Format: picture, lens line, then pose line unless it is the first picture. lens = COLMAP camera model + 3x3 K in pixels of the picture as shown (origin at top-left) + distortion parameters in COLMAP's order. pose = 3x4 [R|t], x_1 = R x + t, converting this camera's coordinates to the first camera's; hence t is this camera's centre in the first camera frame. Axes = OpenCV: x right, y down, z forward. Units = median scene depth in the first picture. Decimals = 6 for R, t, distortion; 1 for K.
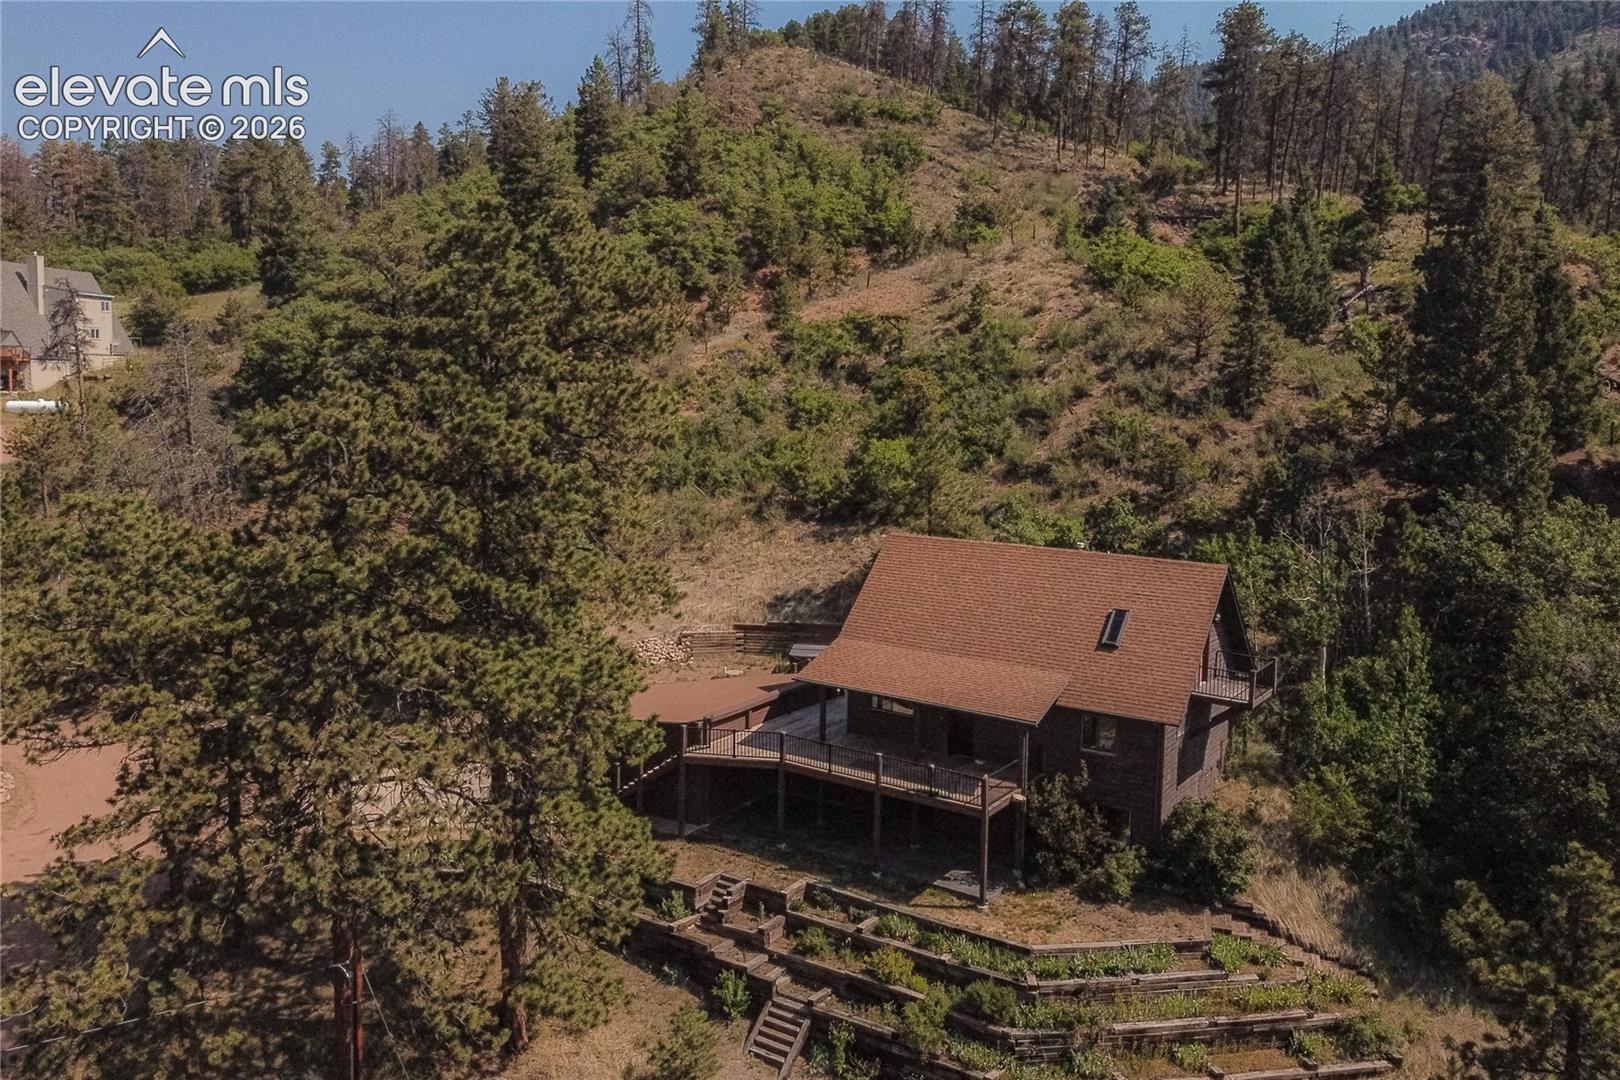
lens RADIAL K [[1284.1, 0, 810.0], [0, 1284.1, 540.0], [0, 0, 1]] dist [-0.007106, -0.004536]
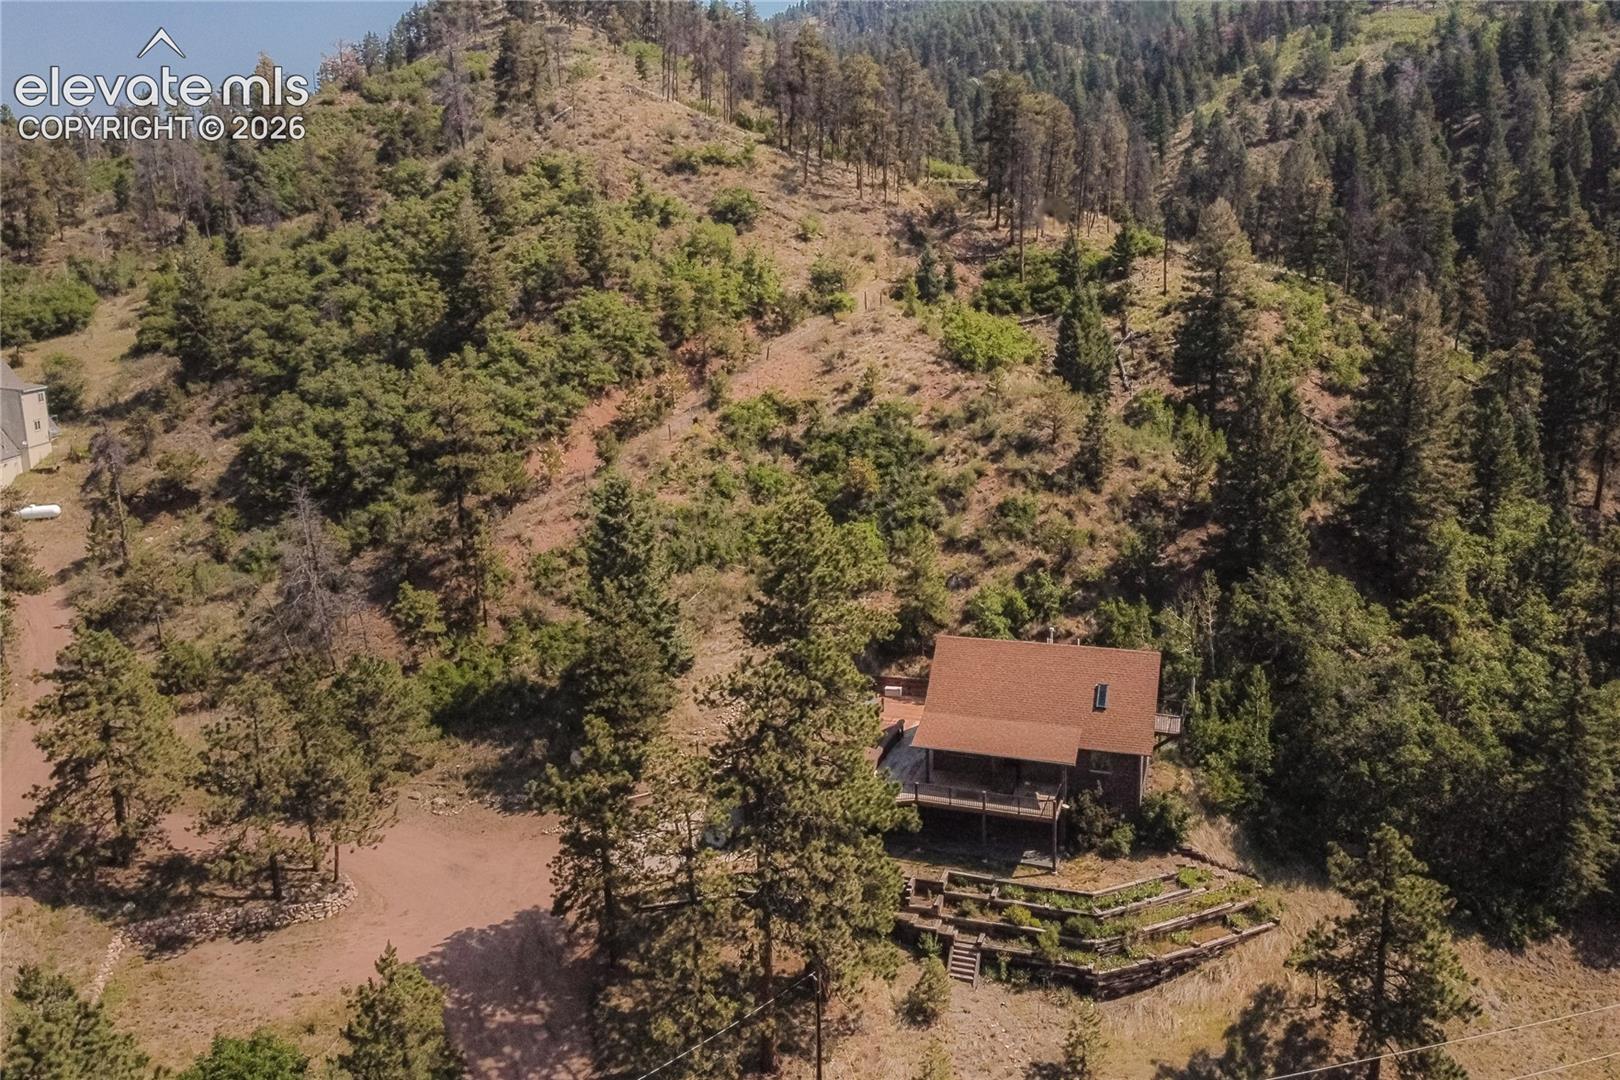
lens RADIAL K [[1314.8, 0, 810.0], [0, 1314.8, 540.0], [0, 0, 1]] dist [0.001706, -0.001398]
pose [[0.963586, -0.094466, 0.250157, -0.579296], [0.068328, 0.991446, 0.111199, -0.375954], [-0.258522, -0.090057, 0.961798, -0.579161]]
